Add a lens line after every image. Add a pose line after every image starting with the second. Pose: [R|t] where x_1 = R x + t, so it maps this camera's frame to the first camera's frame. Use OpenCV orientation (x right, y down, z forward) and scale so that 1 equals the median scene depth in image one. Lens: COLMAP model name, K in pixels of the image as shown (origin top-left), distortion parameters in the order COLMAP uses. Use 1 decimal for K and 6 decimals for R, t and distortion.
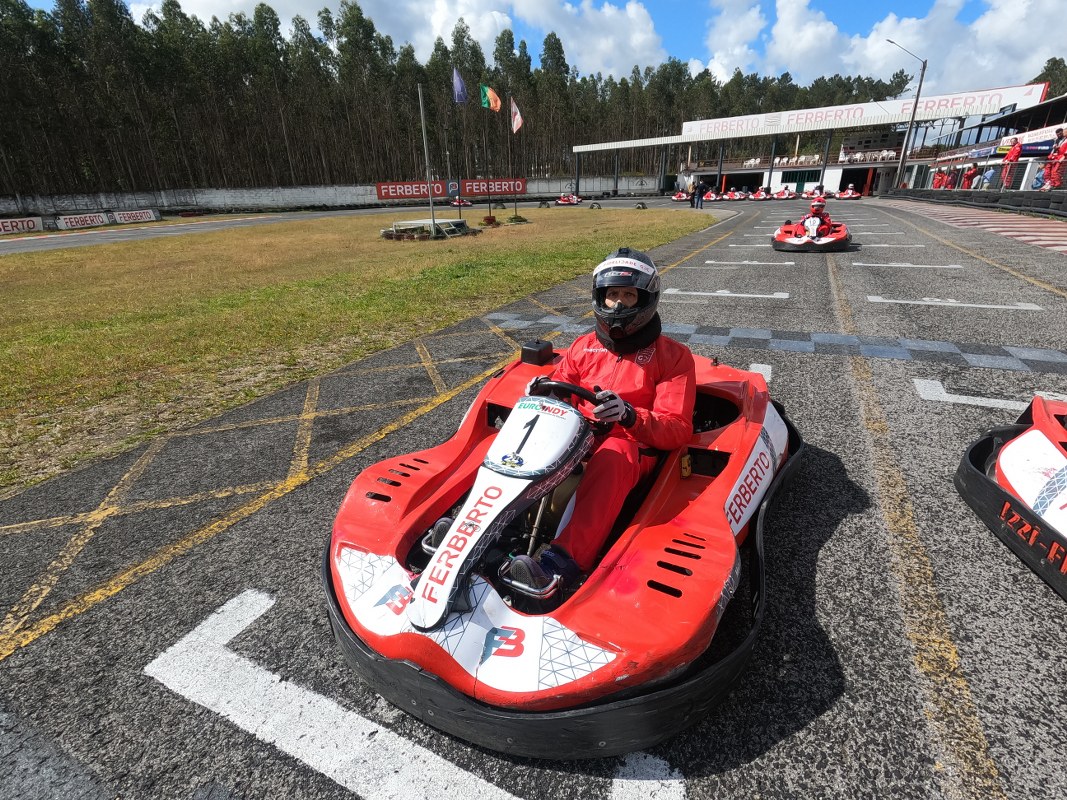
lens RADIAL K [[509.5, 0, 529.4], [0, 509.5, 401.1], [0, 0, 1]] dist [0.001806, -0.000452]
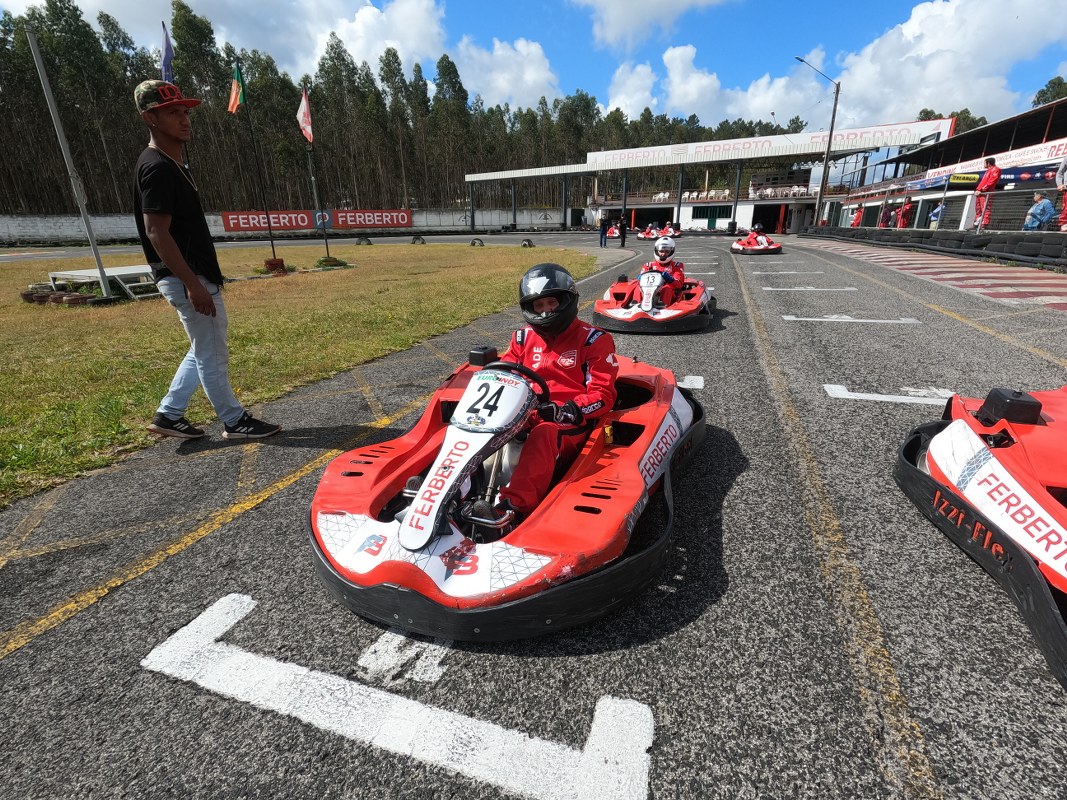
lens RADIAL K [[509.5, 0, 532.4], [0, 509.5, 400.7], [0, 0, 1]] dist [0.001806, -0.000452]
pose [[0.991270, -0.031888, 0.127935, 0.076600], [0.039297, 0.997668, -0.055807, -0.057714], [-0.125857, 0.060347, 0.990211, 0.139208]]
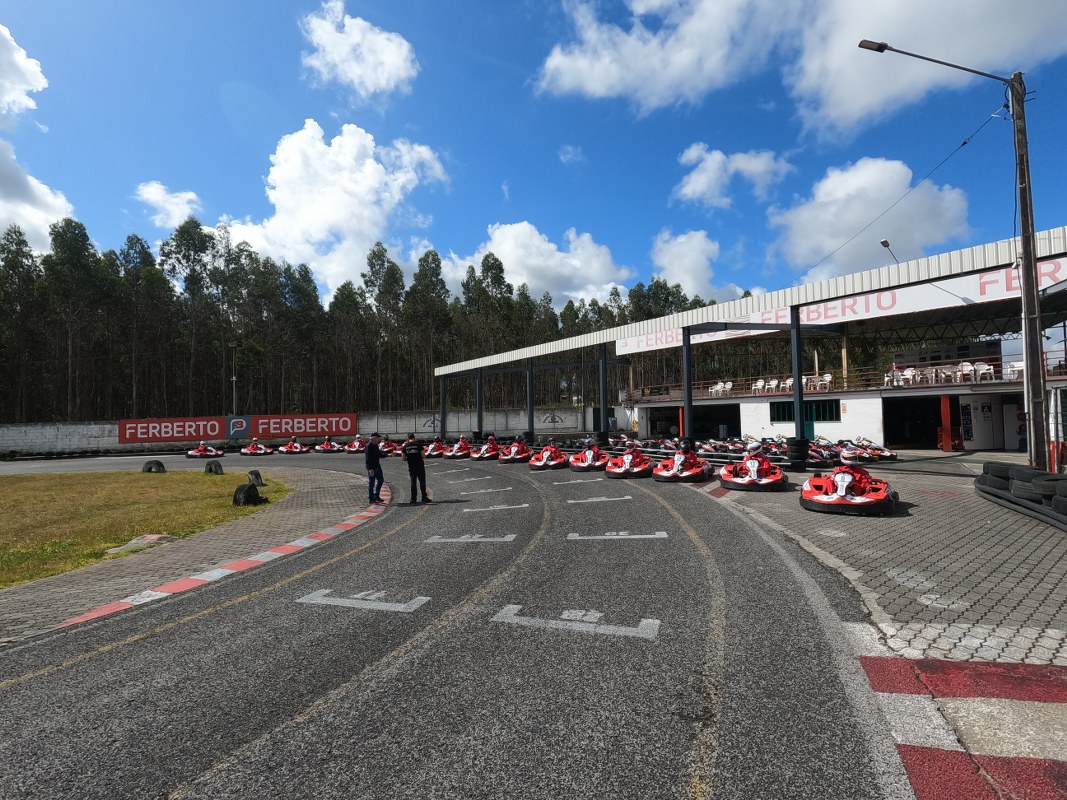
lens RADIAL K [[509.5, 0, 537.3], [0, 509.5, 399.3], [0, 0, 1]] dist [0.001806, -0.000452]
pose [[0.988693, -0.003786, -0.149909, 0.318390], [-0.058630, 0.910348, -0.409670, -0.205844], [0.138020, 0.413826, 0.899832, 0.452777]]
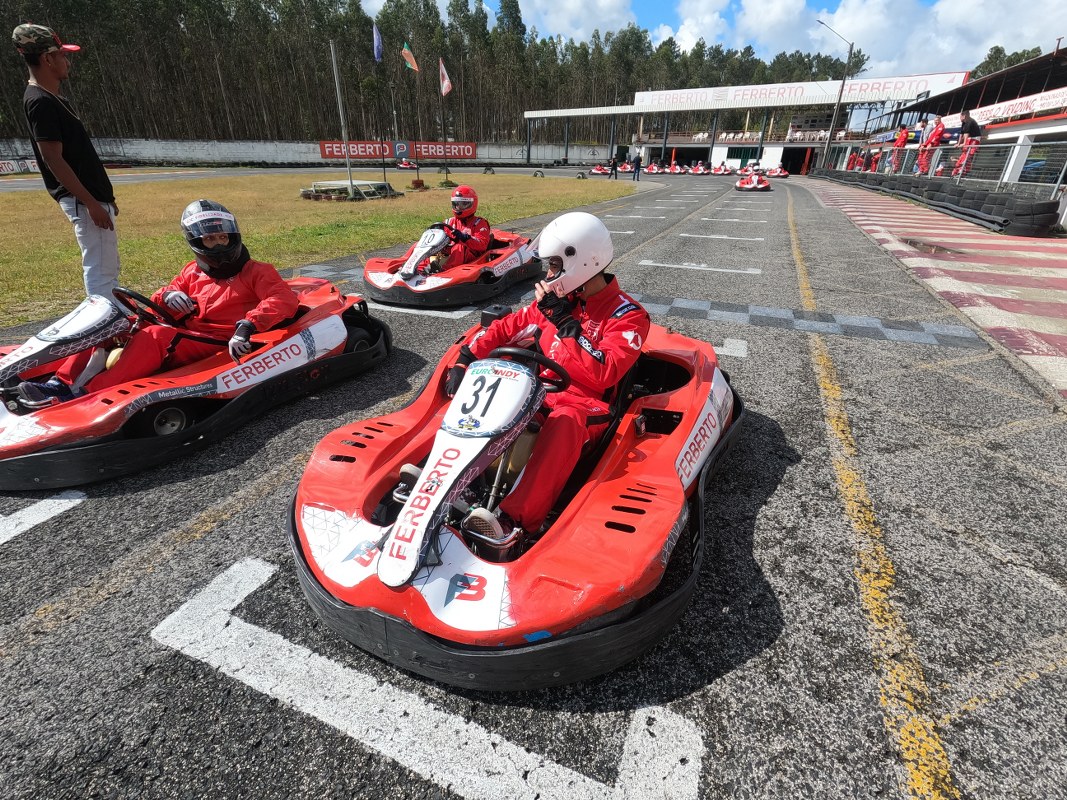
lens RADIAL K [[509.5, 0, 529.9], [0, 509.5, 402.1], [0, 0, 1]] dist [0.001806, -0.000452]
pose [[0.997667, 0.010396, 0.067475, 0.035876], [-0.014239, 0.998288, 0.056729, 0.006047], [-0.066769, -0.057557, 0.996107, -0.017285]]
